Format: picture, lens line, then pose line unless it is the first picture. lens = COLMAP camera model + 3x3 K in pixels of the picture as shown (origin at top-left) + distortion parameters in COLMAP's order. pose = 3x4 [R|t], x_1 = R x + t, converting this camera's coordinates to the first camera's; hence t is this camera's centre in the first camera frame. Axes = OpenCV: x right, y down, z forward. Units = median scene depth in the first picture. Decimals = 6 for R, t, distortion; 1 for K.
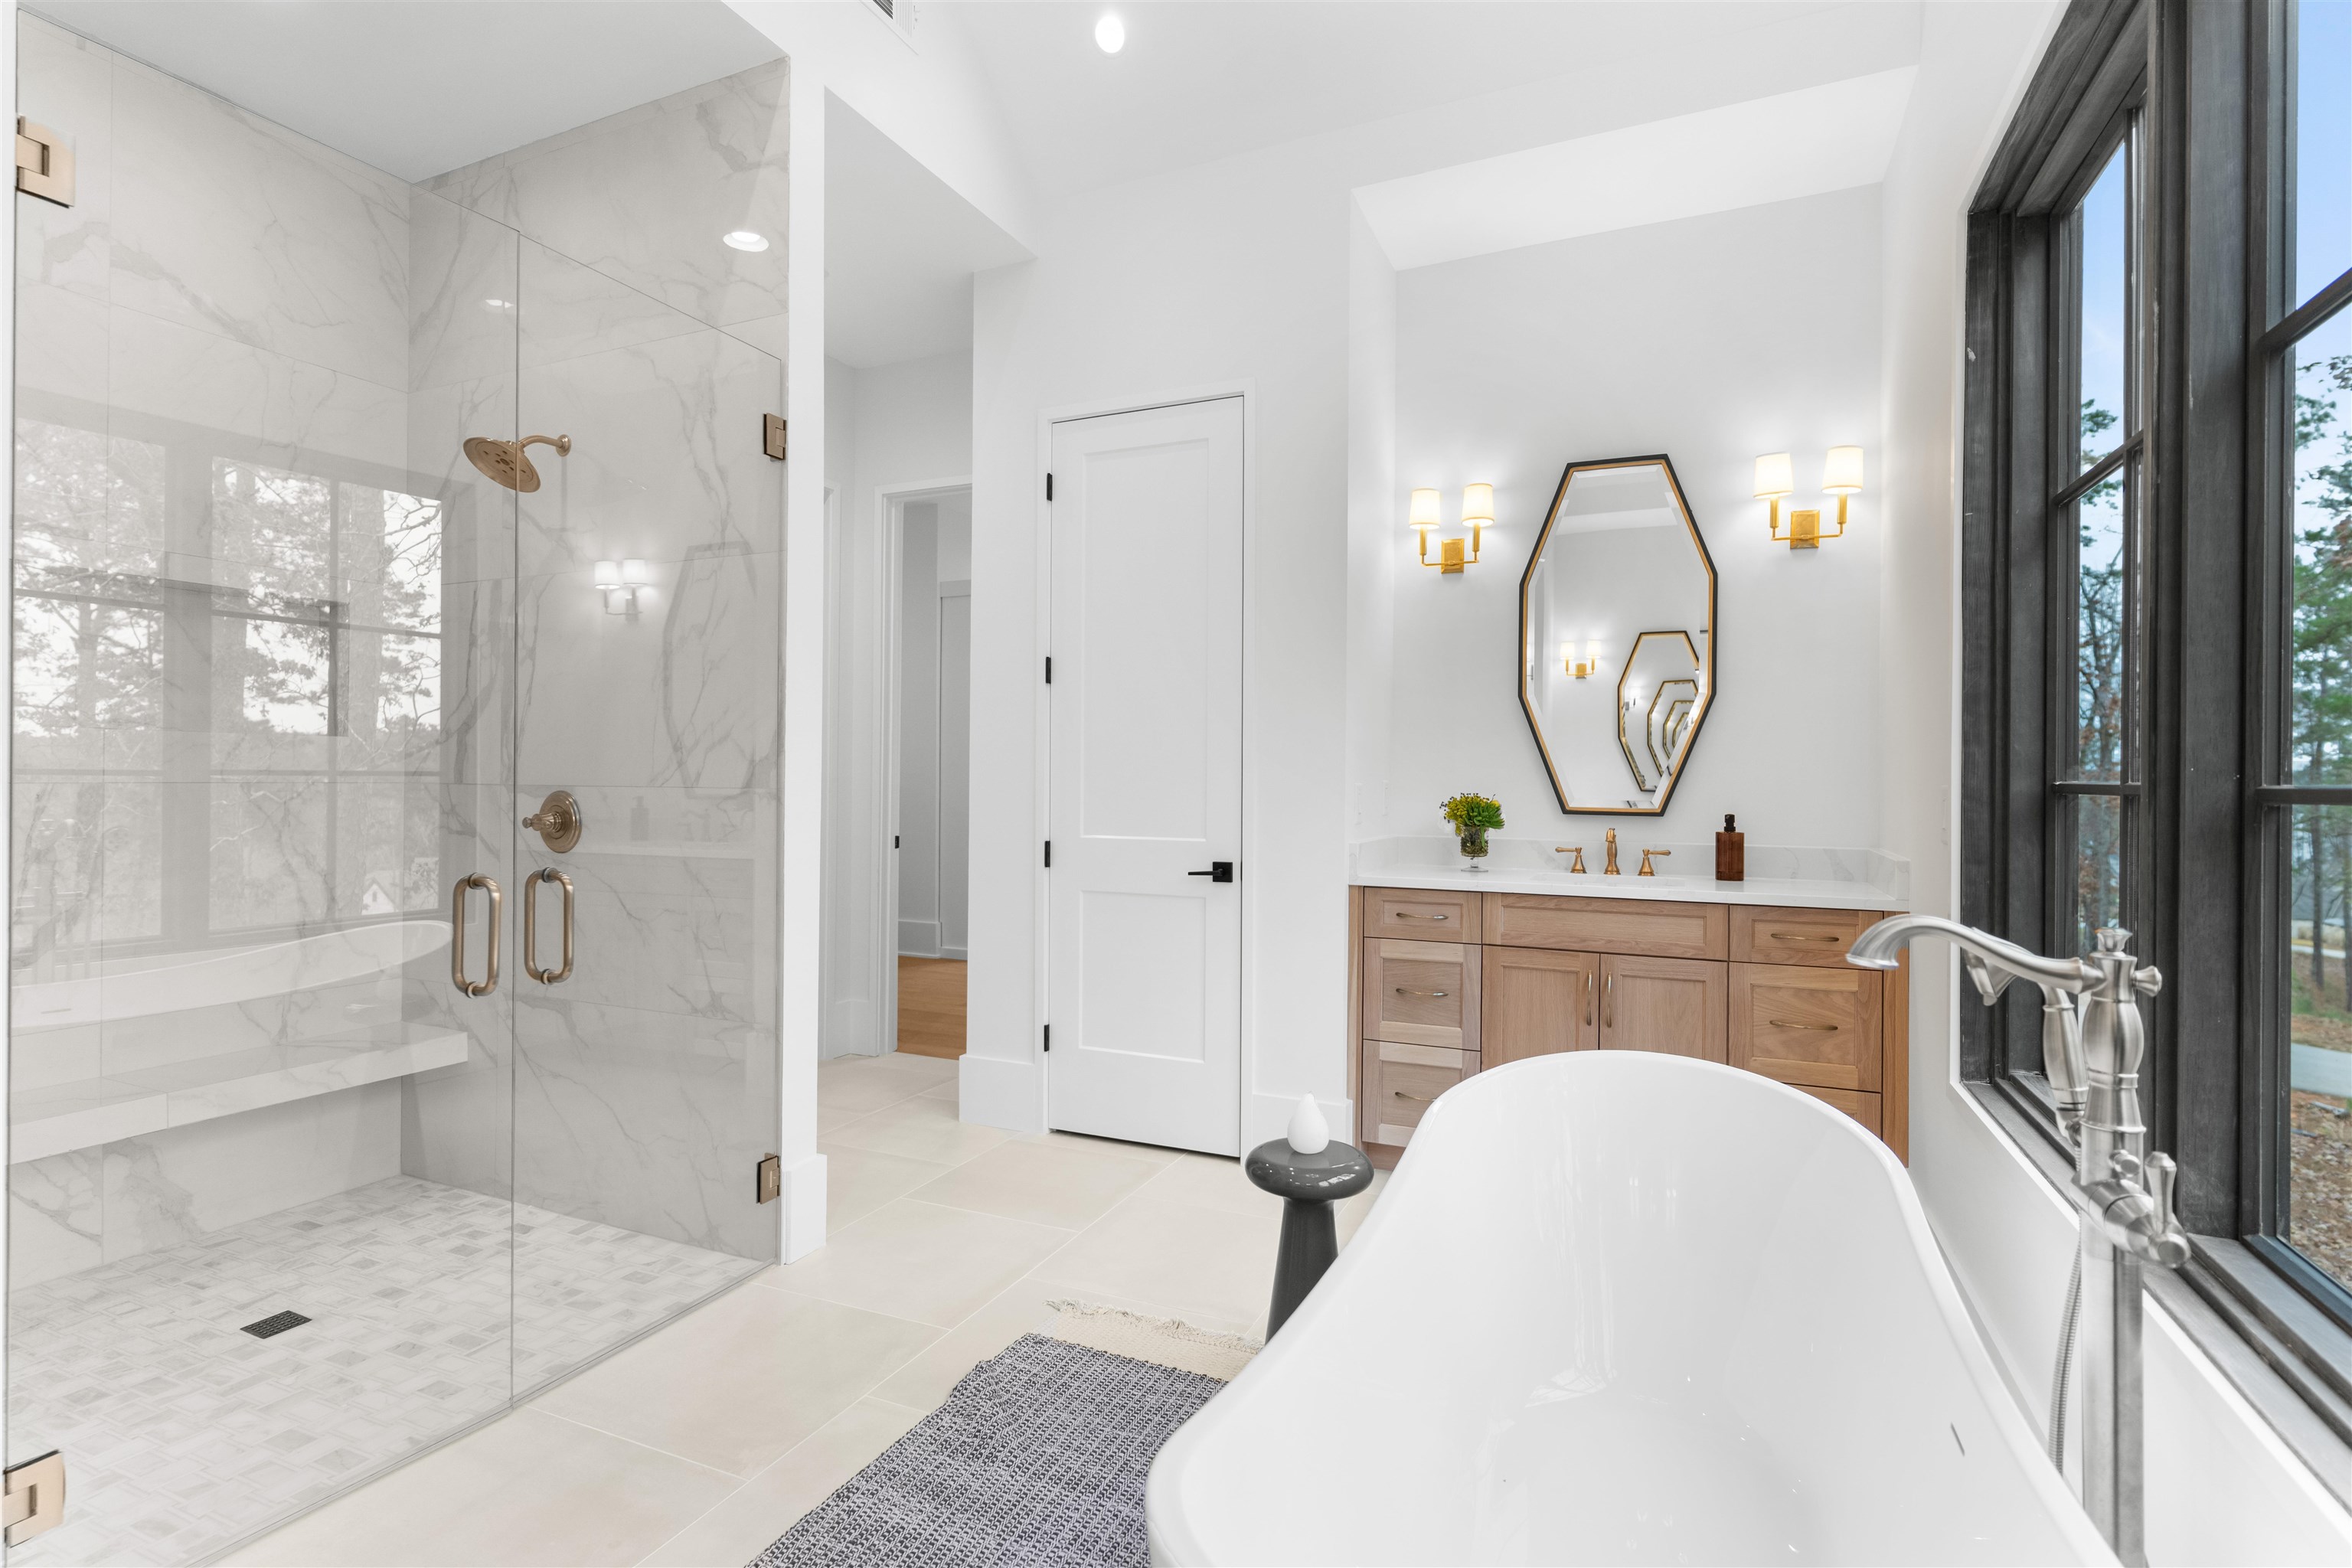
lens RADIAL K [[1149.2, 0, 1184.6], [0, 1149.2, 777.2], [0, 0, 1]] dist [-0.000039, 0.001132]
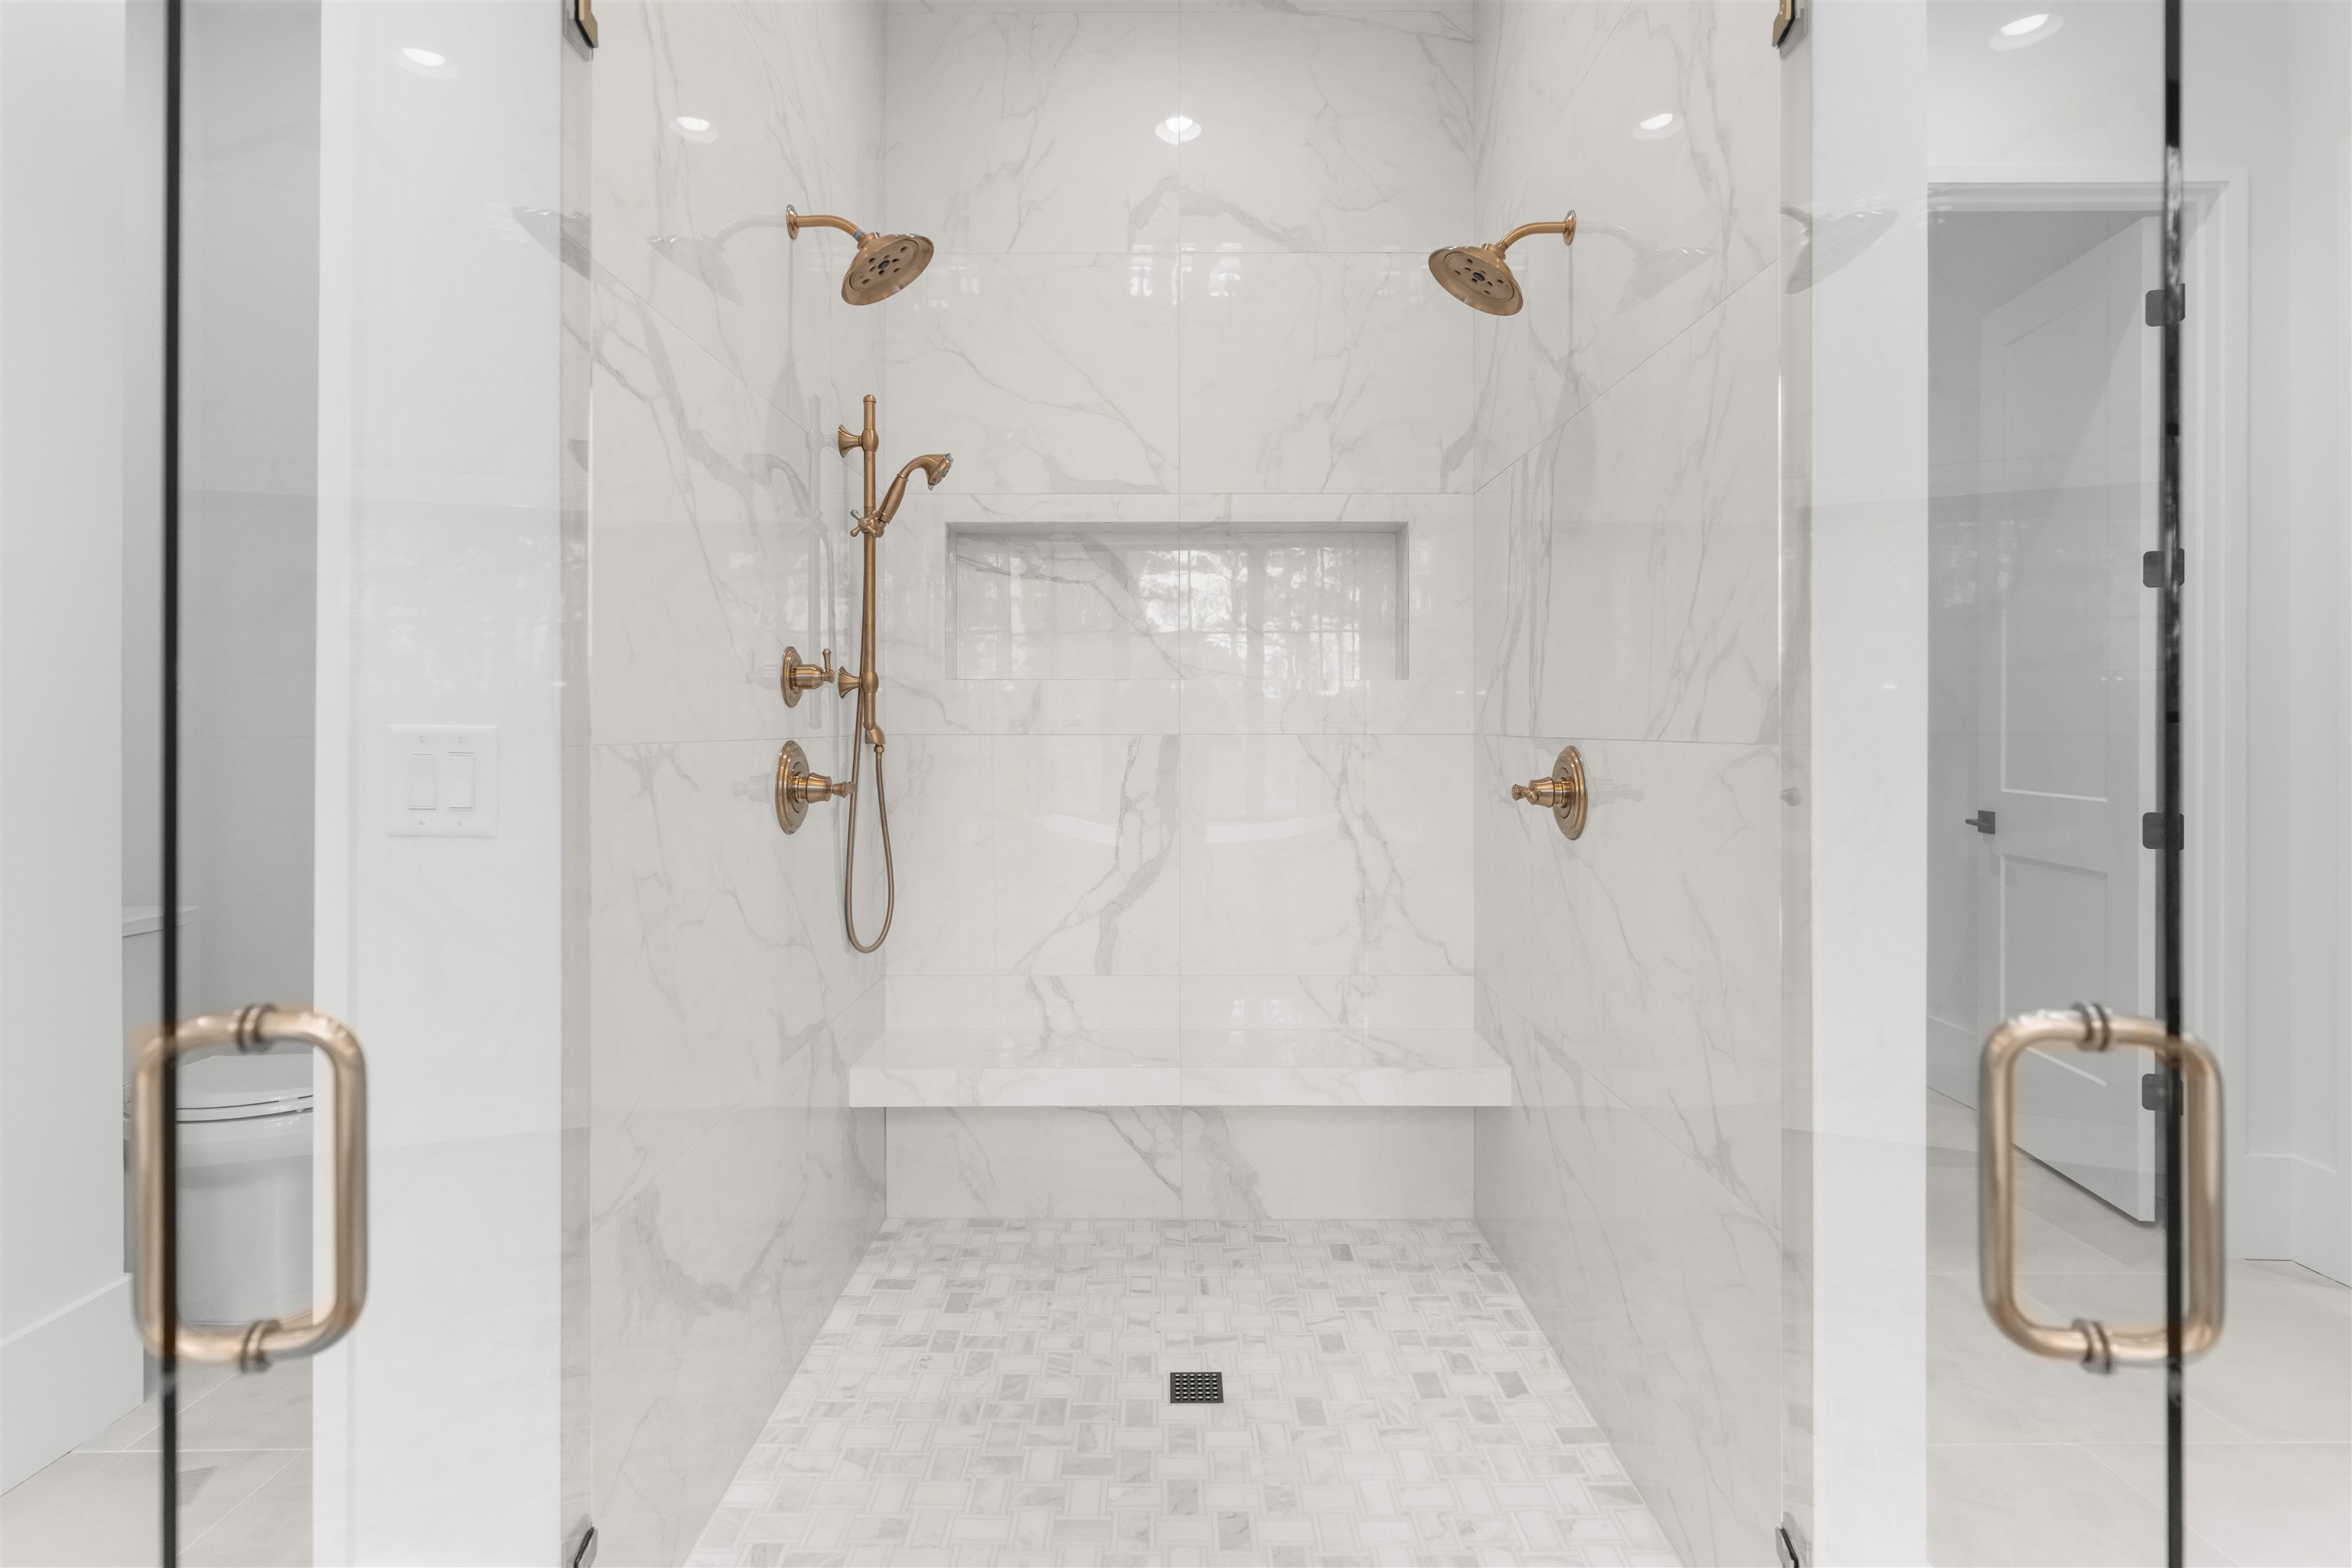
lens RADIAL K [[1149.2, 0, 1169.3], [0, 1149.2, 722.9], [0, 0, 1]] dist [-0.000039, 0.001132]
pose [[0.402304, -0.010496, -0.915446, -0.030642], [0.005338, 0.999944, -0.009119, 0.003743], [0.915491, -0.001218, 0.402337, 0.583396]]
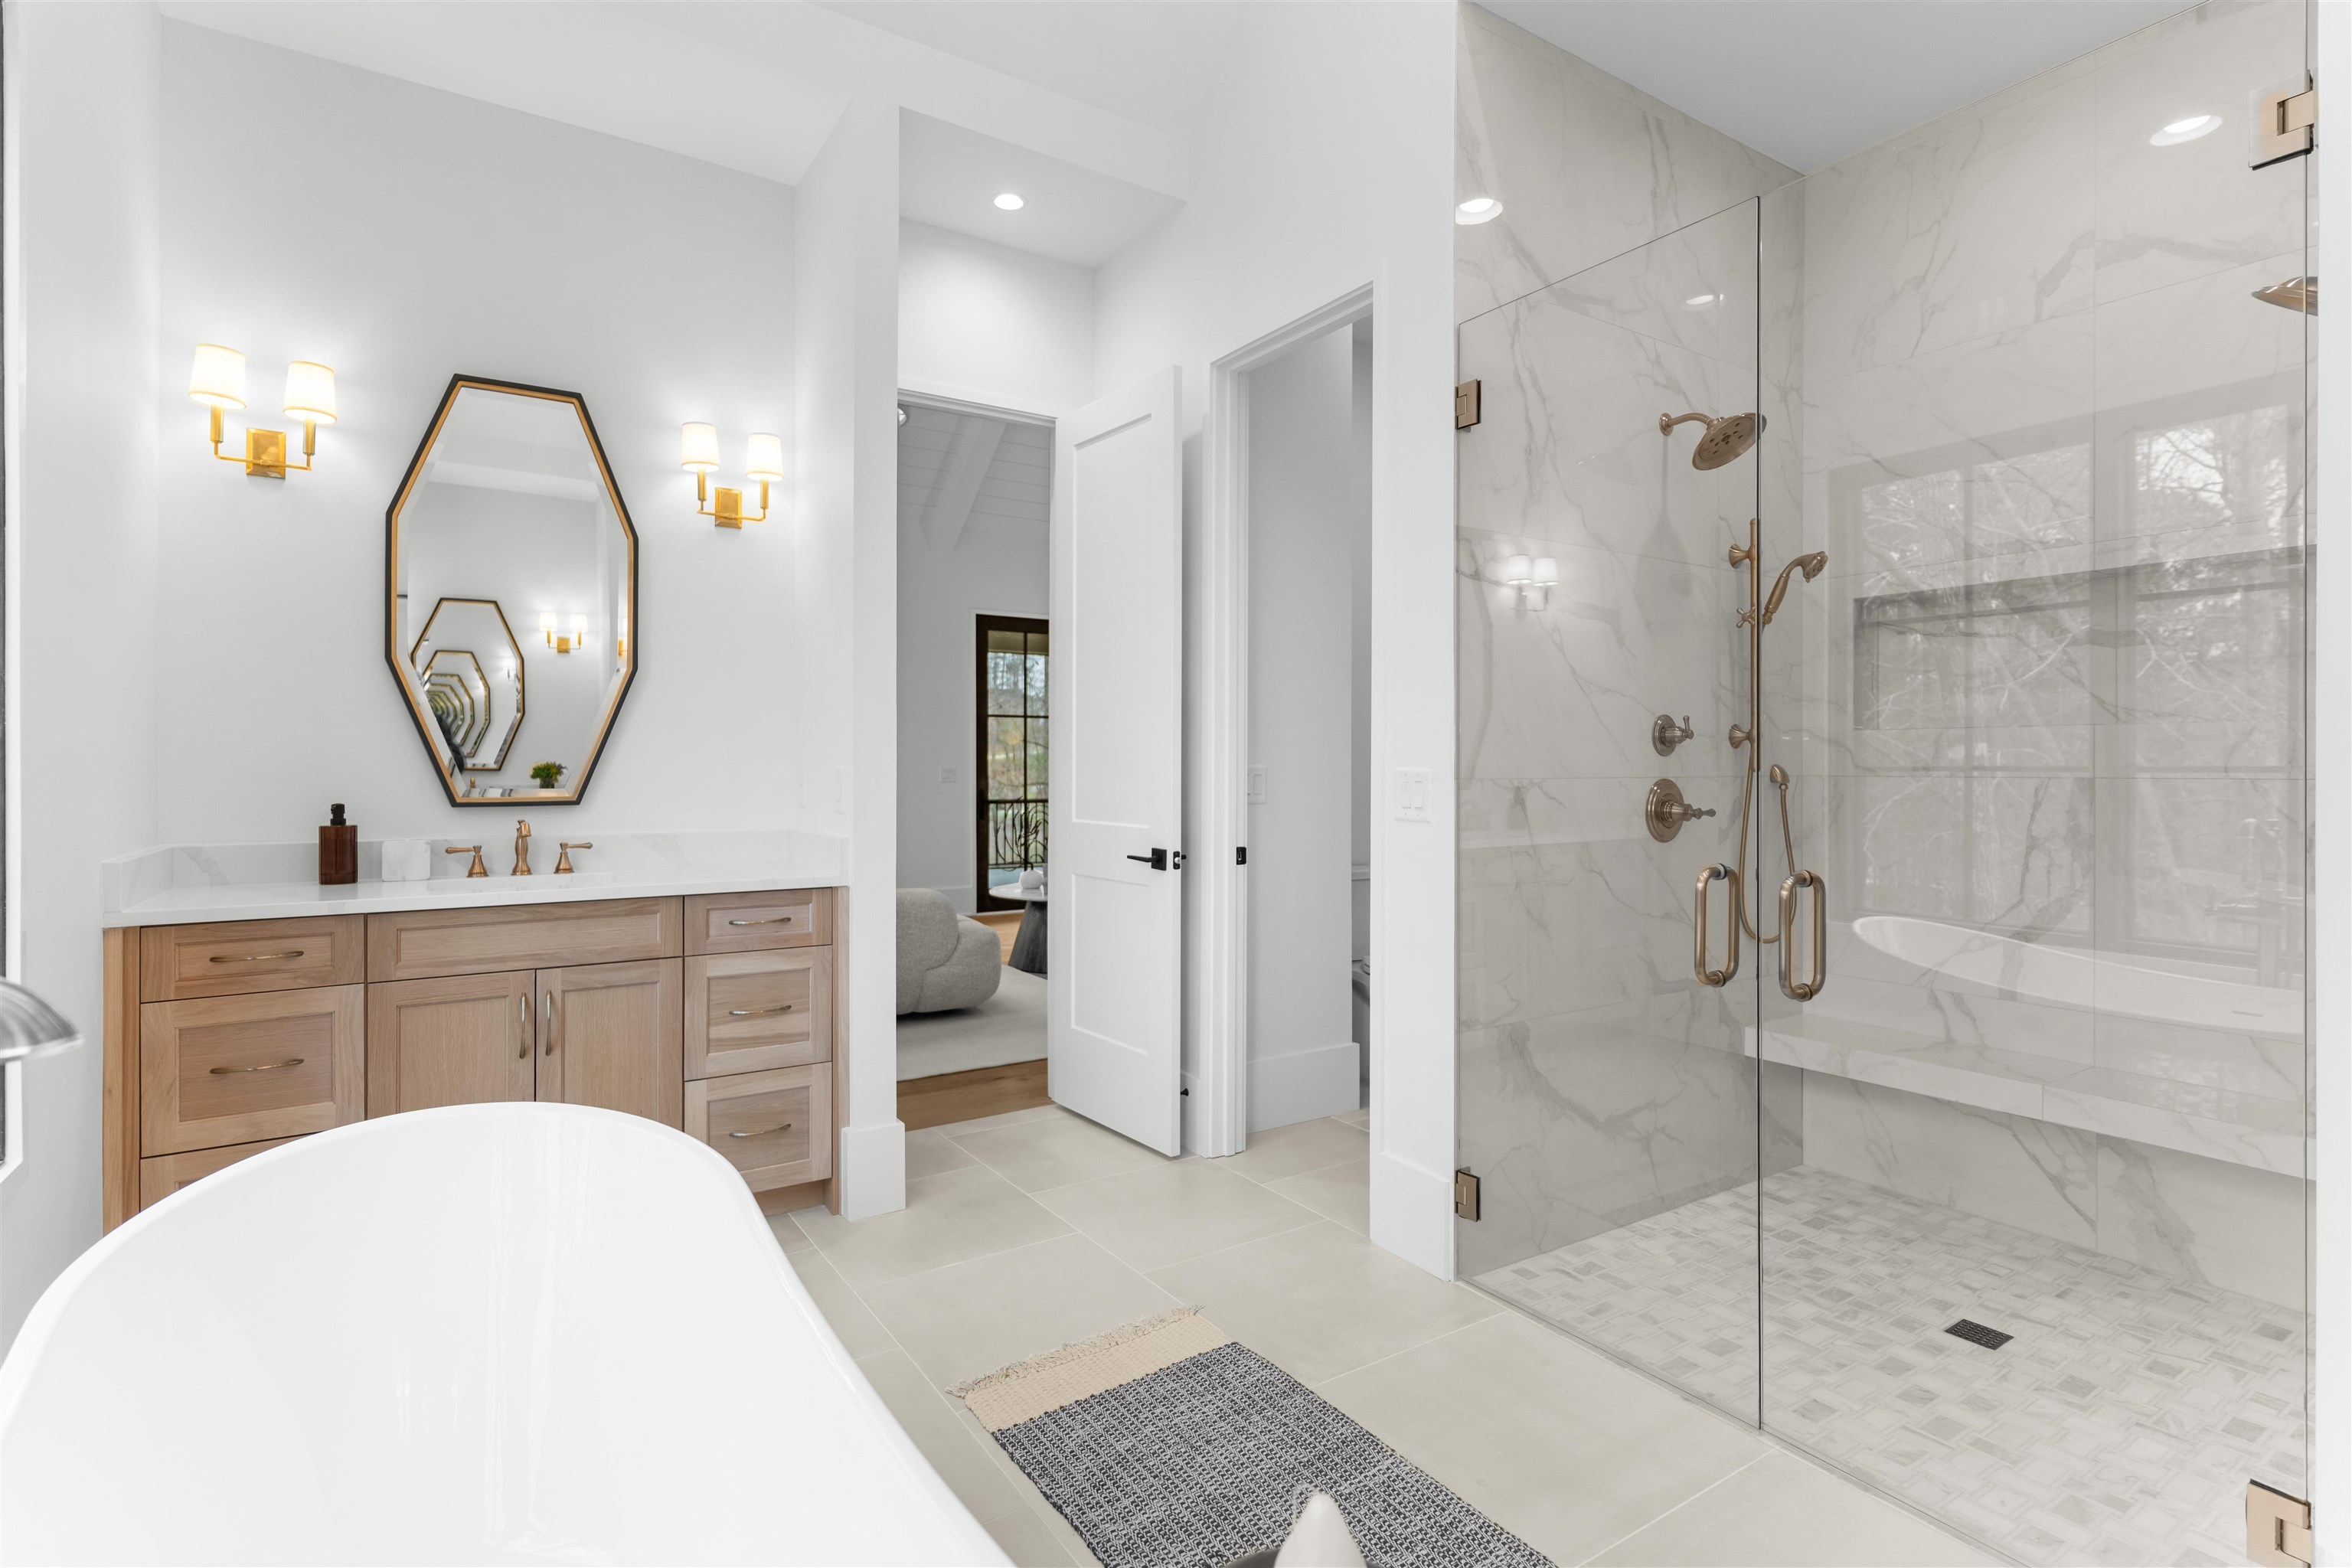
lens RADIAL K [[1149.2, 0, 1160.0], [0, 1149.2, 768.6], [0, 0, 1]] dist [-0.000039, 0.001132]
pose [[-0.559375, -0.007550, -0.828880, 0.364026], [-0.003008, 0.999970, -0.007078, 0.006476], [0.828909, -0.001466, -0.559381, 0.872131]]
